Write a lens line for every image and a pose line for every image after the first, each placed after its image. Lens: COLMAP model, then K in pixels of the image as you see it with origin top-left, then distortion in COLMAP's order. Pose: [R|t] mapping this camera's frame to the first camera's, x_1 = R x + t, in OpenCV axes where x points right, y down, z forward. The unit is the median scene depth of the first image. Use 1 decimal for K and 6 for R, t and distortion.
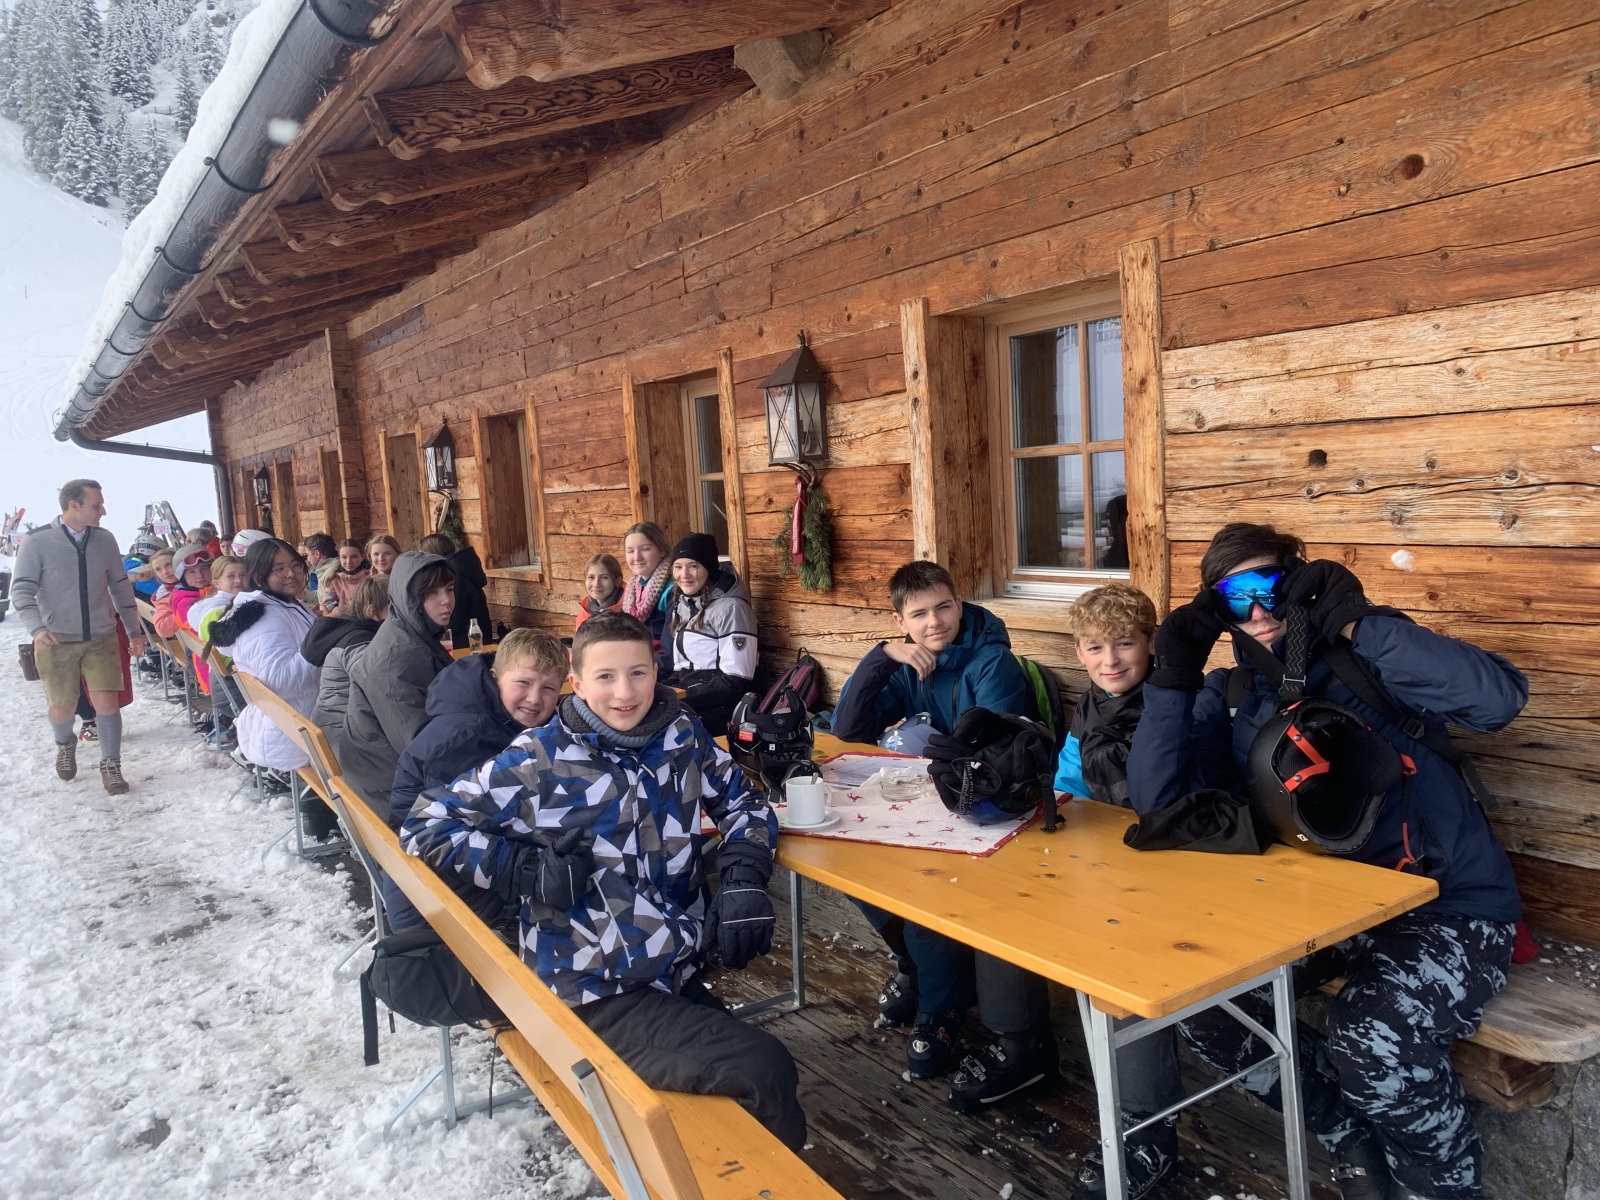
lens RADIAL K [[1212.2, 0, 796.8], [0, 1212.2, 595.3], [0, 0, 1]] dist [0.010448, -0.001084]
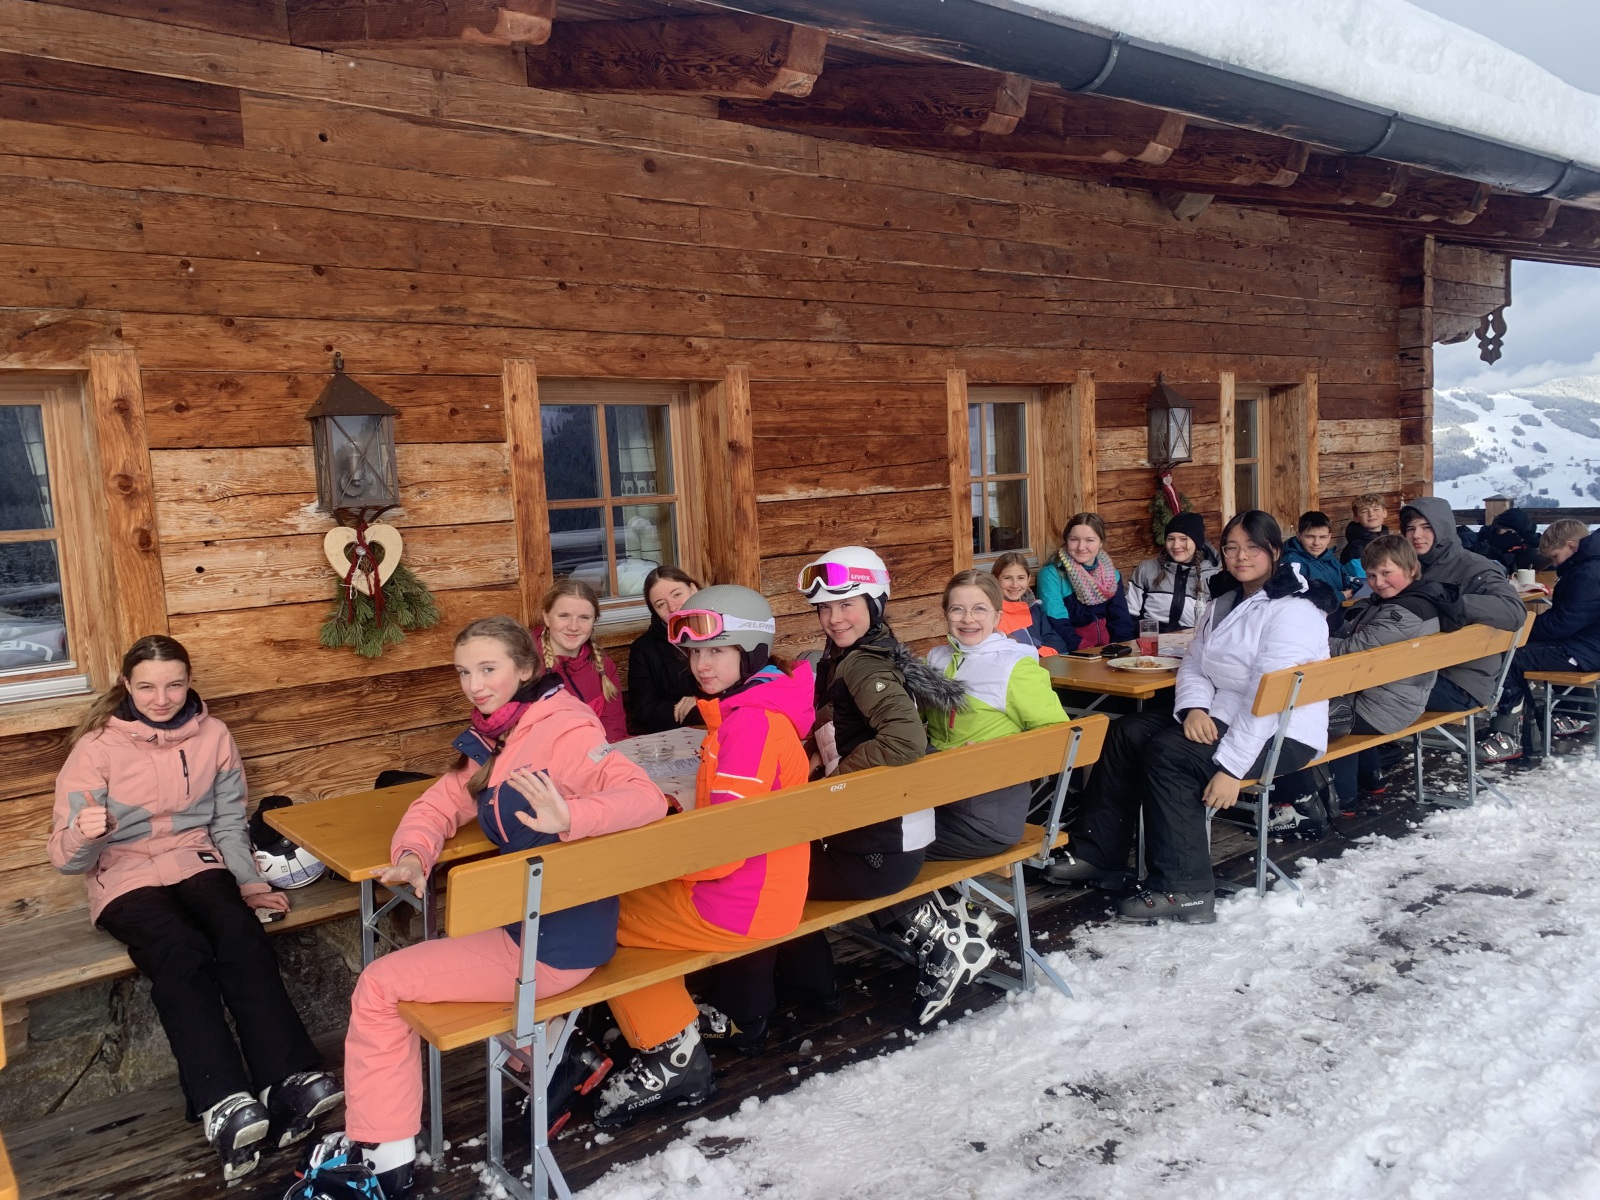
lens RADIAL K [[1212.2, 0, 797.4], [0, 1212.2, 603.5], [0, 0, 1]] dist [0.010448, -0.001084]
pose [[-0.080026, -0.017772, 0.996634, -1.262061], [0.168965, 0.985130, 0.031134, -0.058269], [-0.982368, 0.170888, -0.075833, 1.416106]]
